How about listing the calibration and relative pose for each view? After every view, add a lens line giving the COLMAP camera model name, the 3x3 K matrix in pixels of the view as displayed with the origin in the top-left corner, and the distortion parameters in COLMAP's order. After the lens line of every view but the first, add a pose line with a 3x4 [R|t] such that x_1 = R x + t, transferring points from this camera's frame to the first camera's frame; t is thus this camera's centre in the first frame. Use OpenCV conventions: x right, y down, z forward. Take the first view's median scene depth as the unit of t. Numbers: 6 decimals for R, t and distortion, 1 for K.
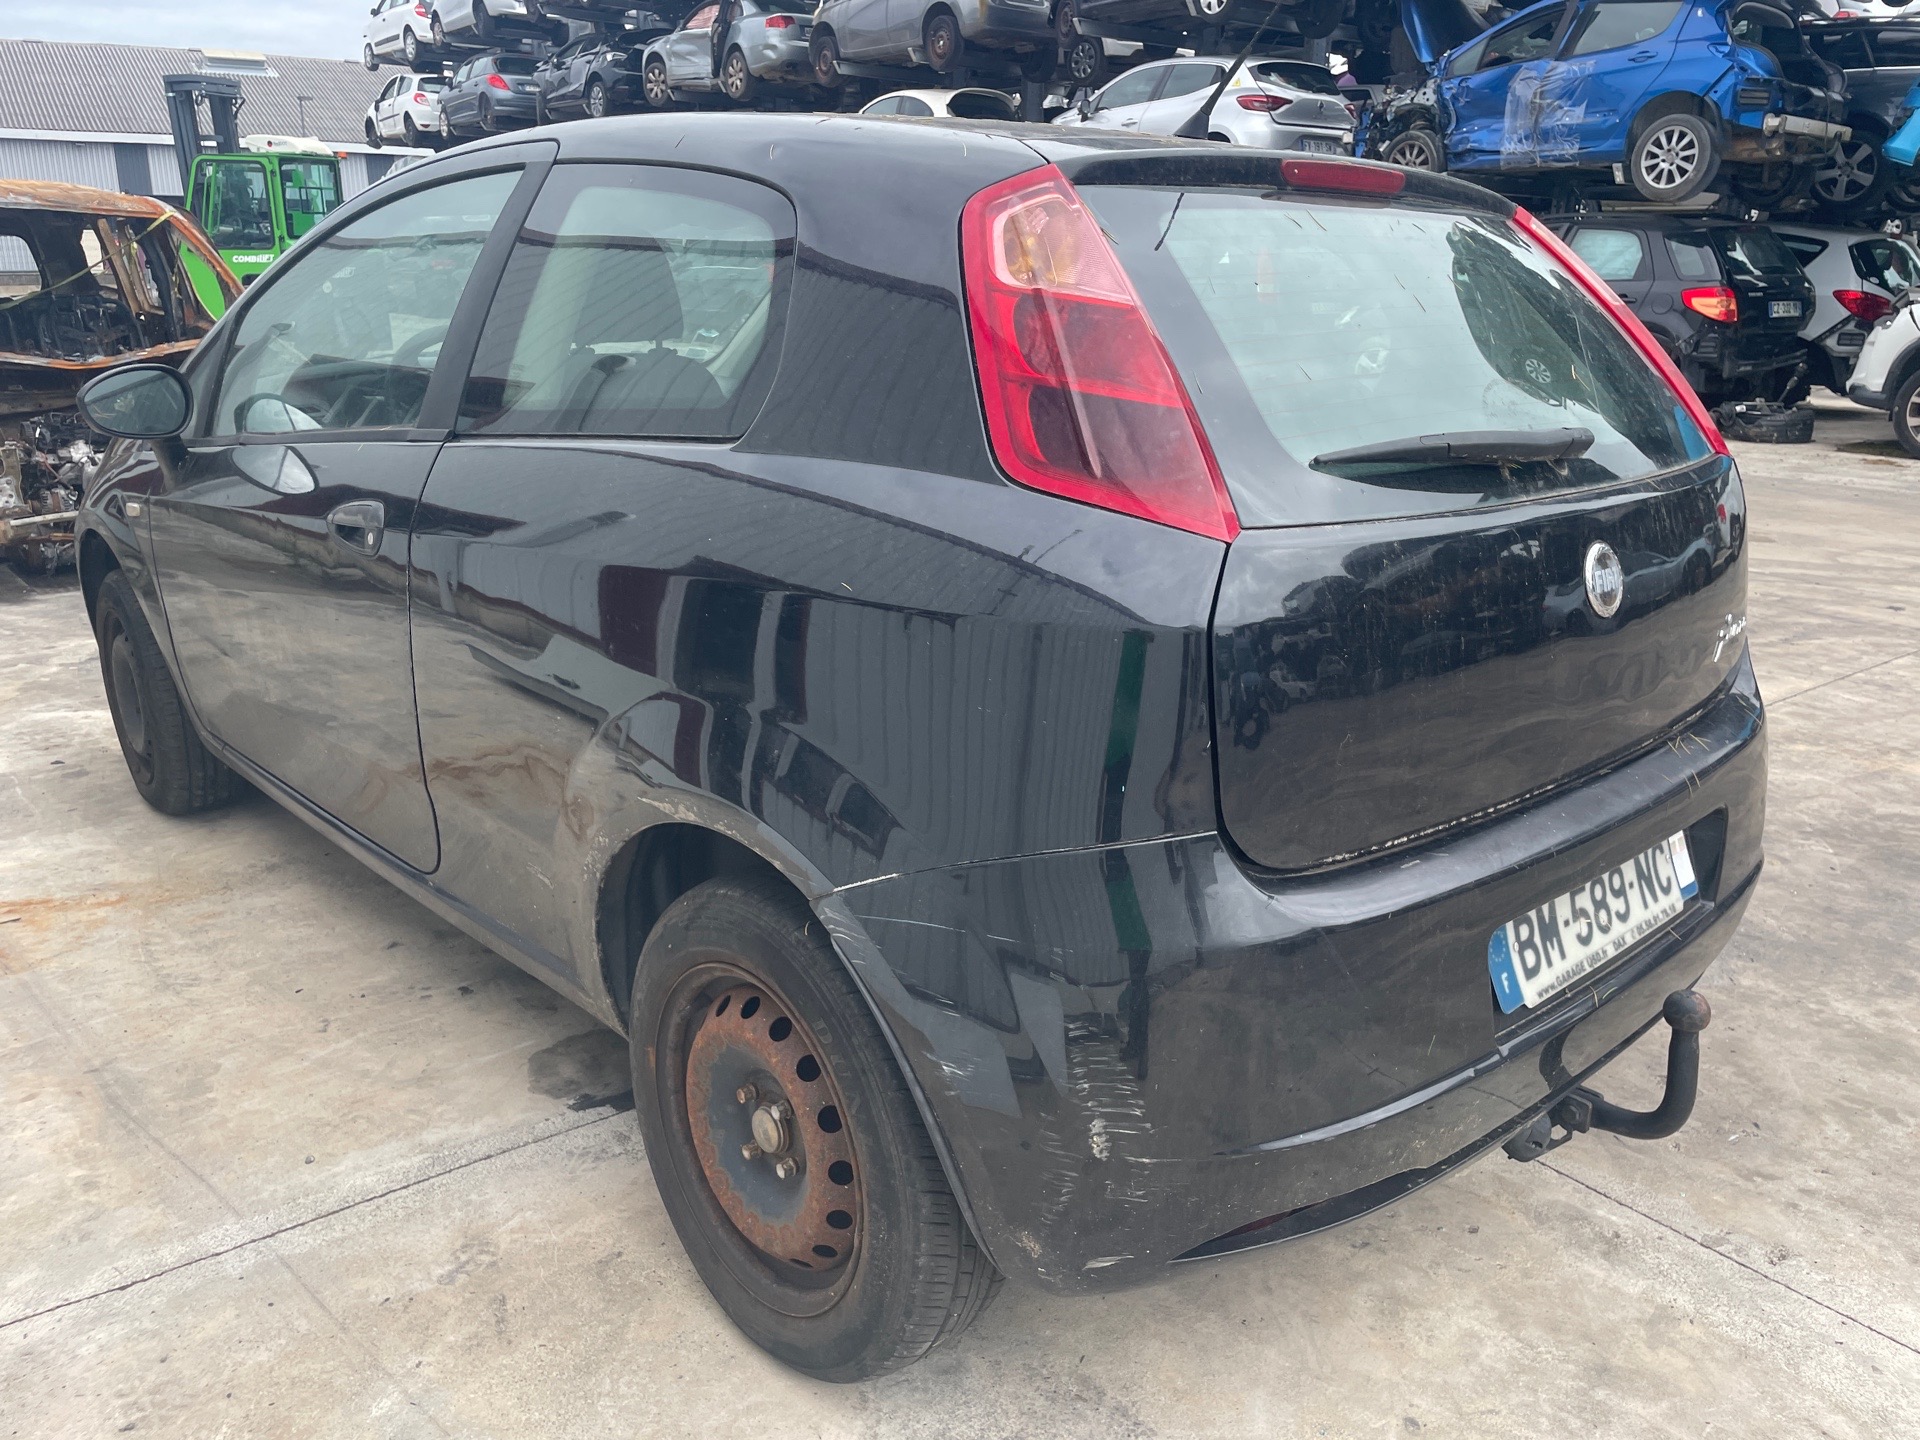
lens RADIAL K [[1434.7, 0, 960.0], [0, 1434.7, 720.0], [0, 0, 1]] dist [0.087317, -0.116651]
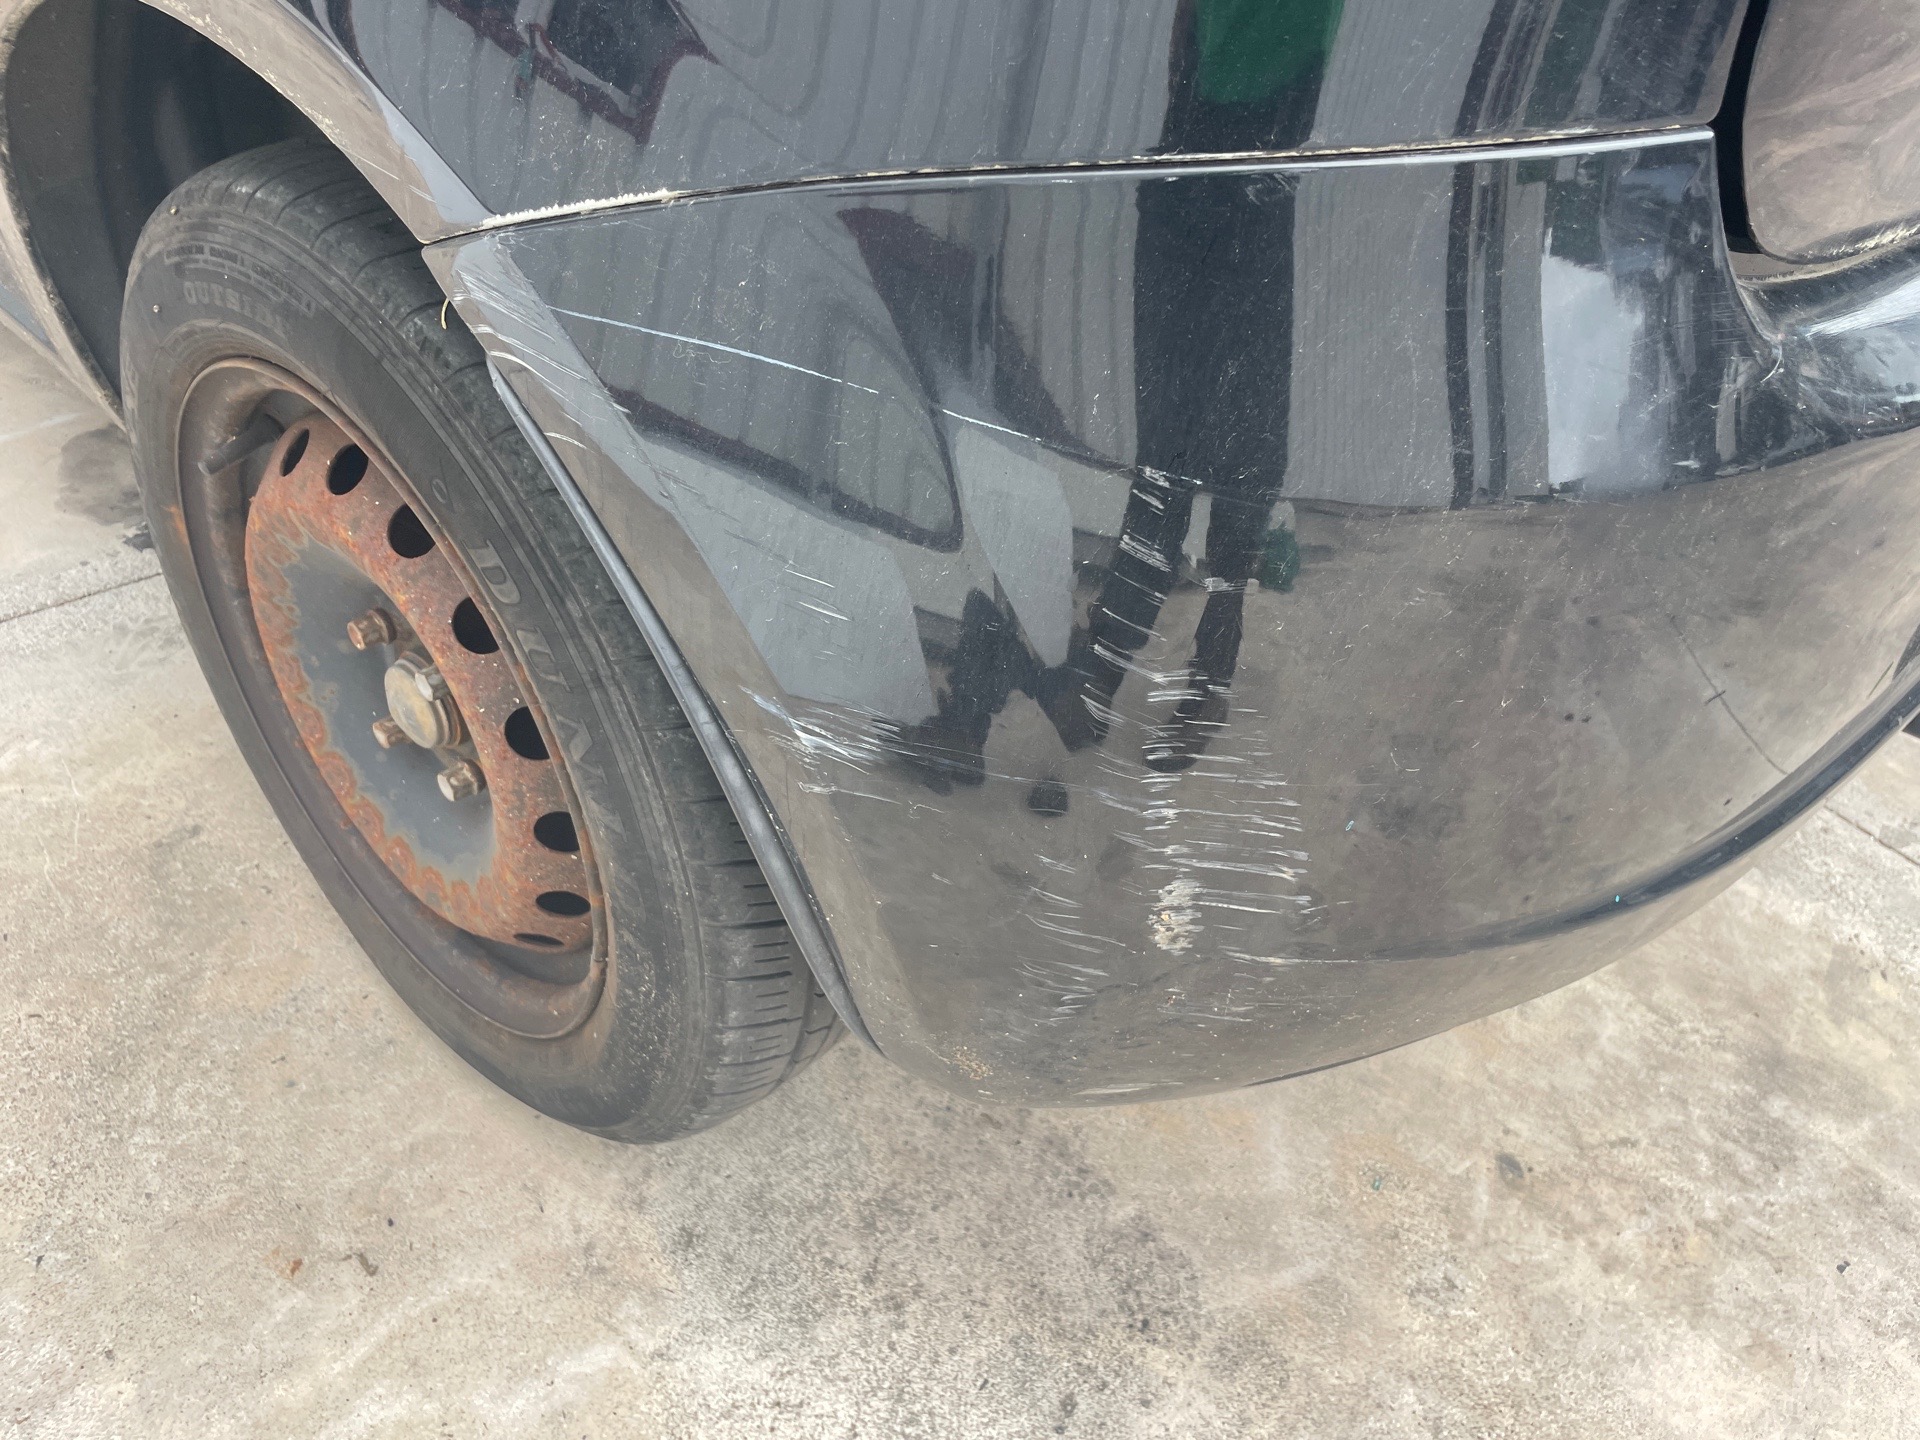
lens RADIAL K [[1434.7, 0, 960.0], [0, 1434.7, 720.0], [0, 0, 1]] dist [0.087317, -0.116651]
pose [[0.989849, 0.030858, 0.138732, -0.017805], [-0.089549, 0.893420, 0.440207, 0.053557], [-0.110362, -0.448162, 0.887114, 0.539692]]
